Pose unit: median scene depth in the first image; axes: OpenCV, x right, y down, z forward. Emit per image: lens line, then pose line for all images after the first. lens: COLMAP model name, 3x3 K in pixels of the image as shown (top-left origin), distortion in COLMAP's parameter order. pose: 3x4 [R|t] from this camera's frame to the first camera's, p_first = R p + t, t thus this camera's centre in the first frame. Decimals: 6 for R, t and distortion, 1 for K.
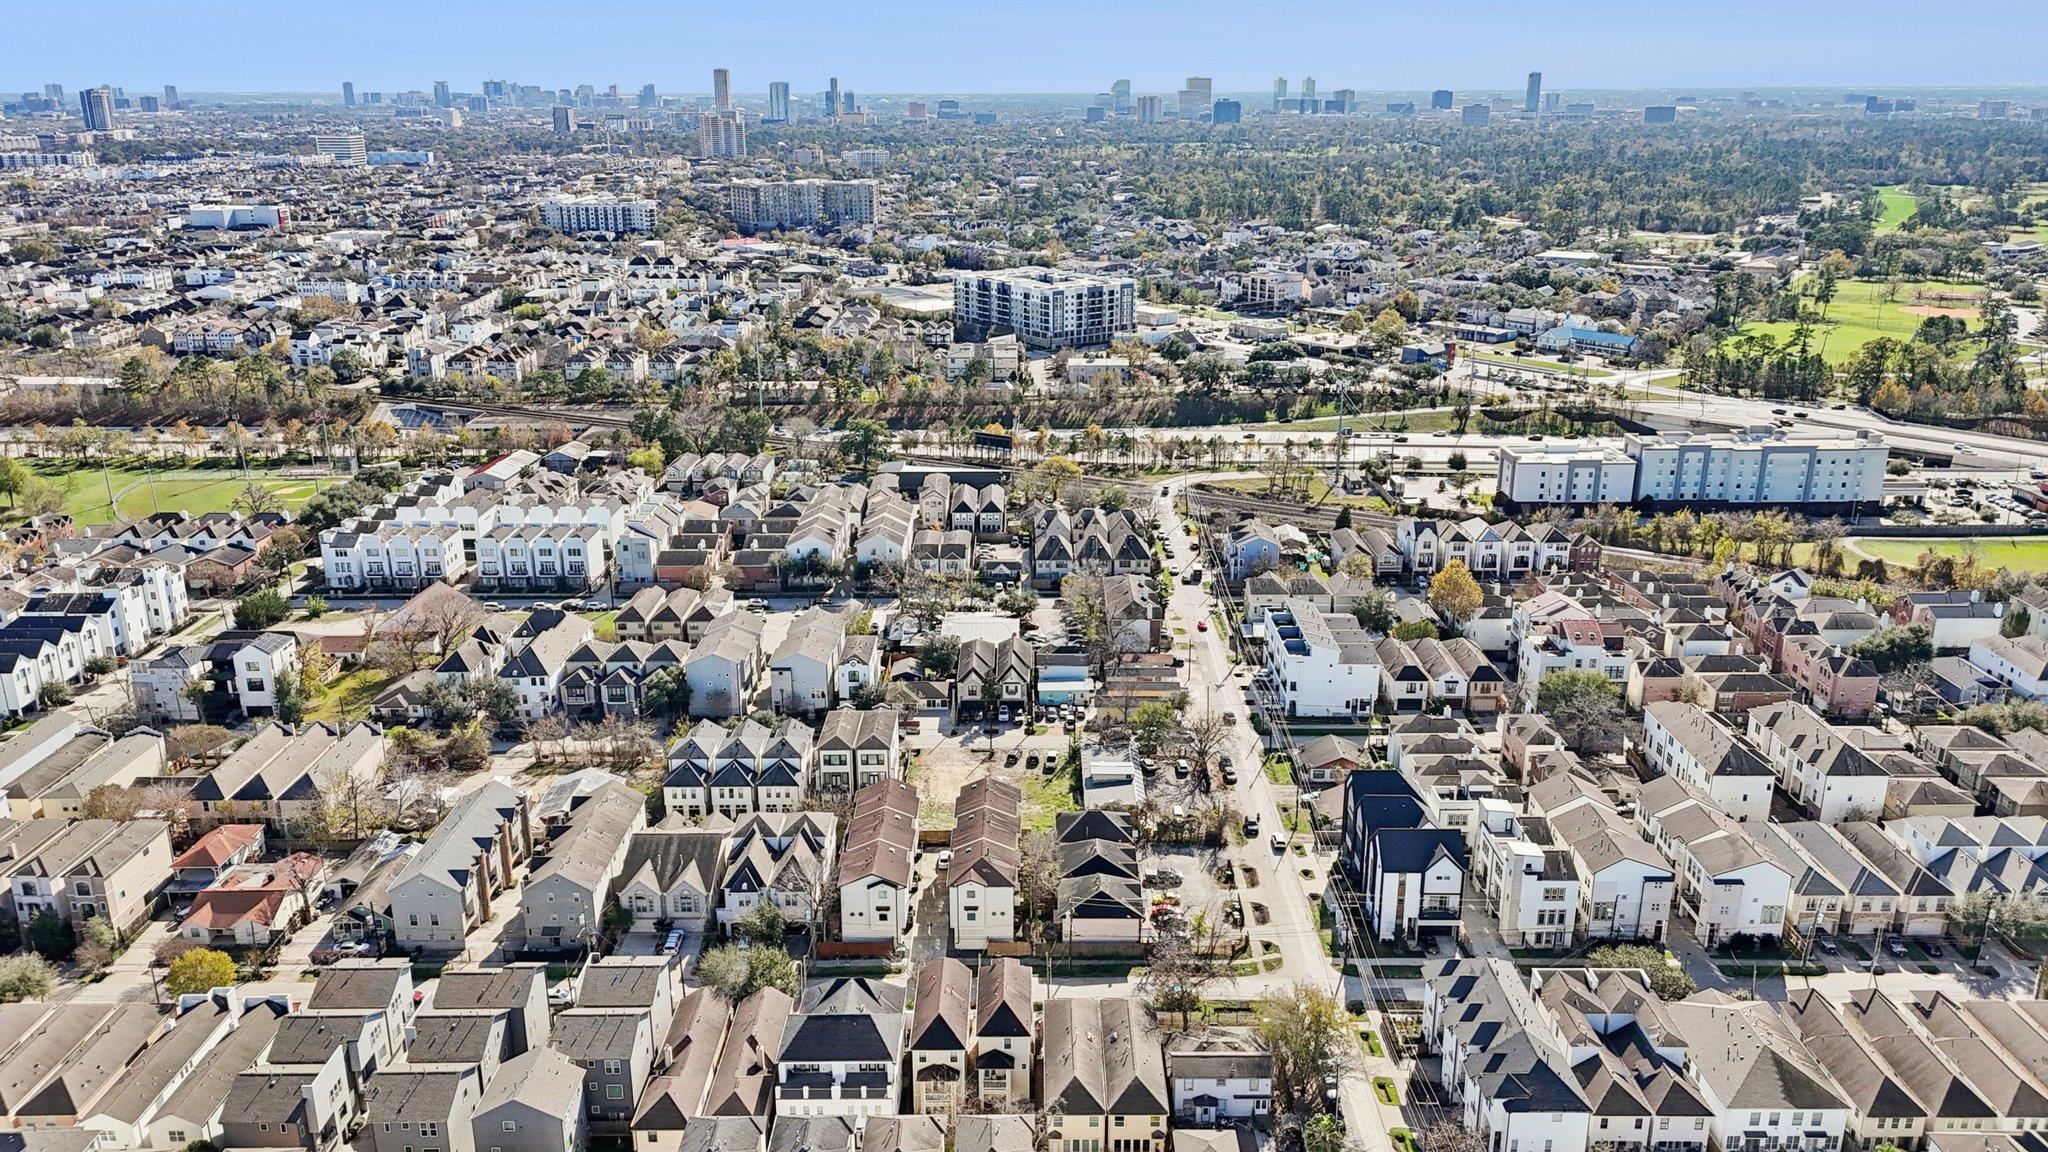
lens RADIAL K [[1466.5, 0, 1024.0], [0, 1466.5, 576.0], [0, 0, 1]] dist [0.034580, -0.006737]
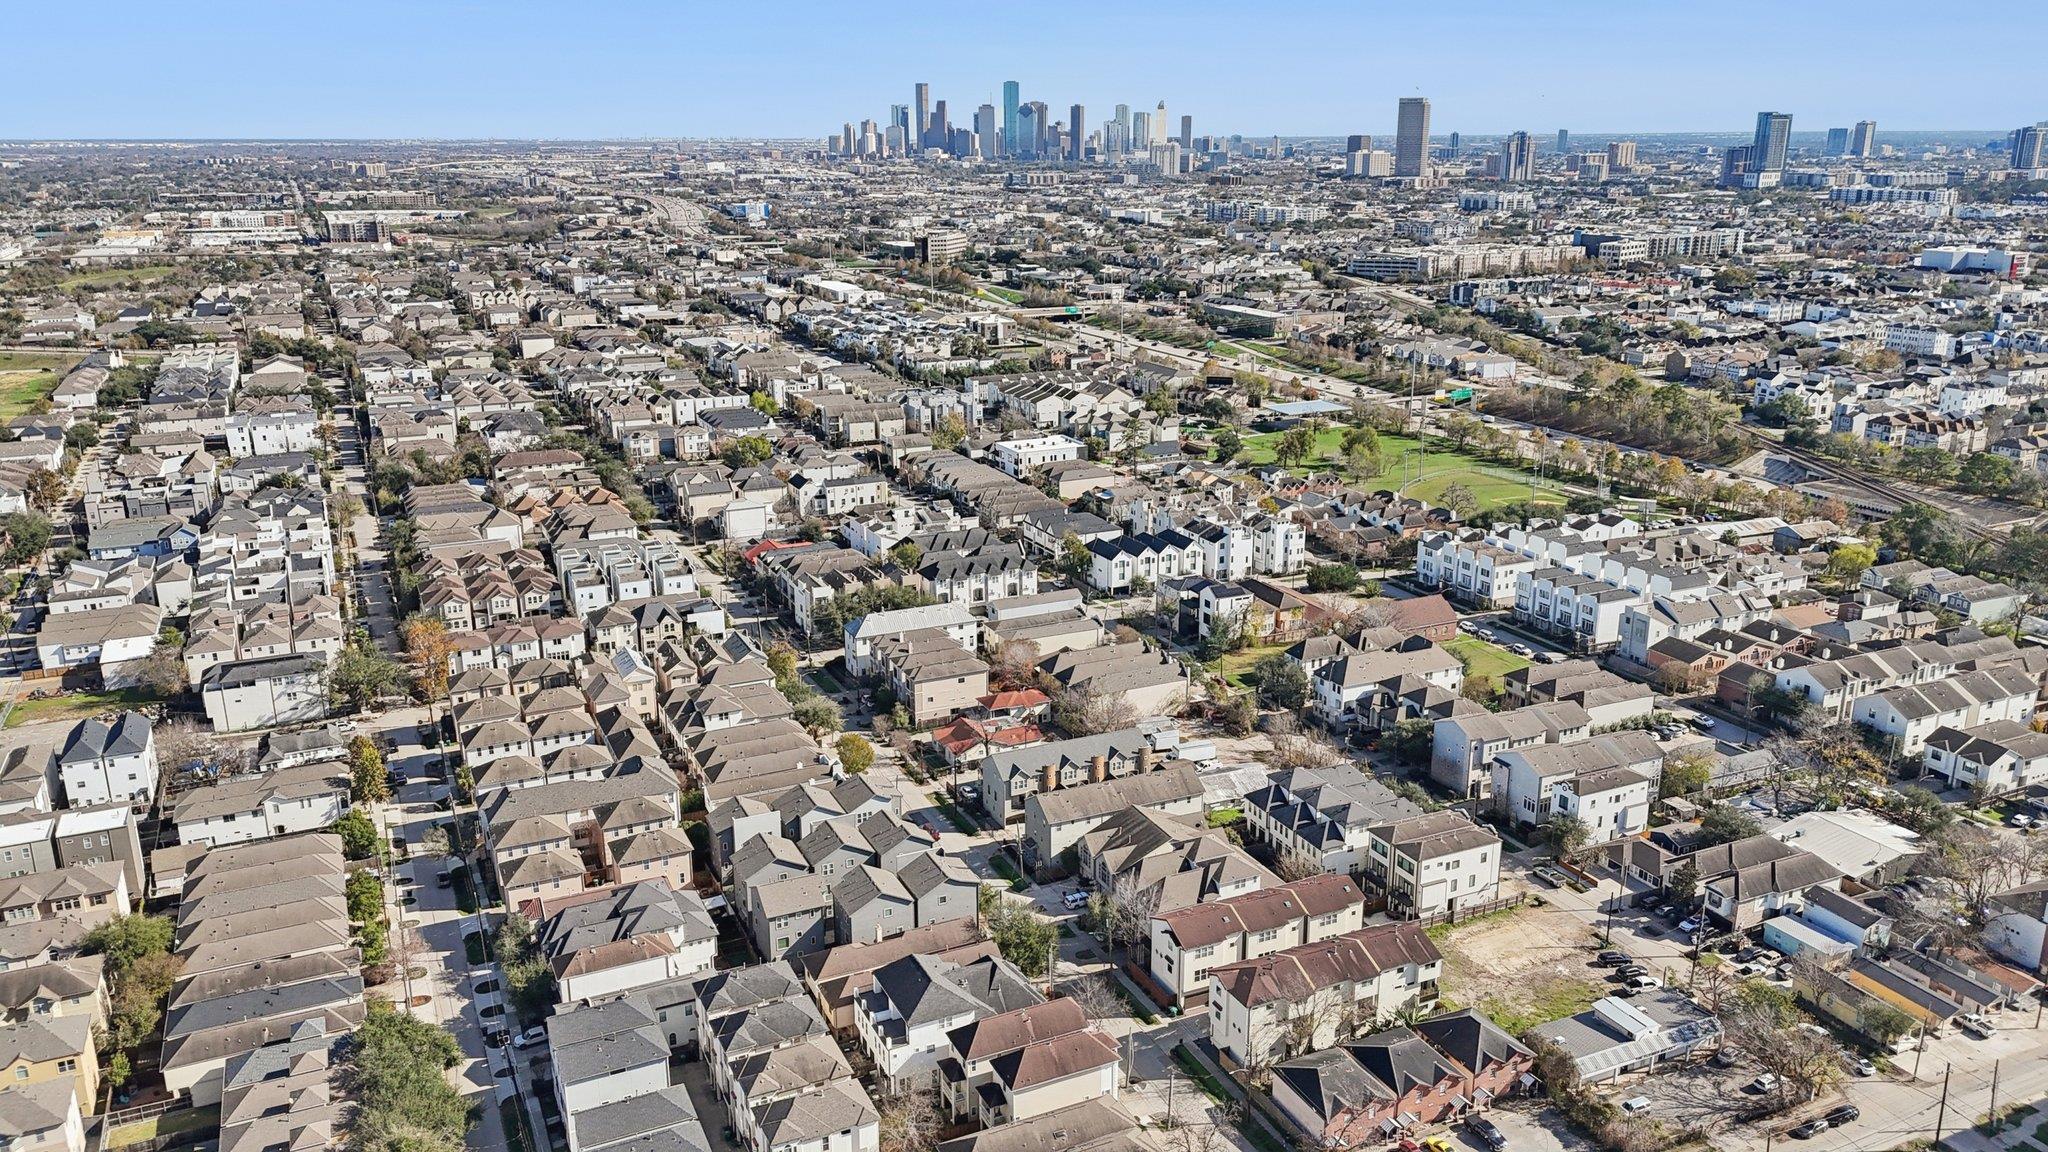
lens RADIAL K [[1466.5, 0, 1024.0], [0, 1466.5, 576.0], [0, 0, 1]] dist [0.034580, -0.006737]
pose [[0.434166, 0.257035, -0.863385, 0.437844], [-0.277245, 0.950035, 0.143415, -0.089548], [0.857109, 0.177103, 0.483735, 0.275162]]
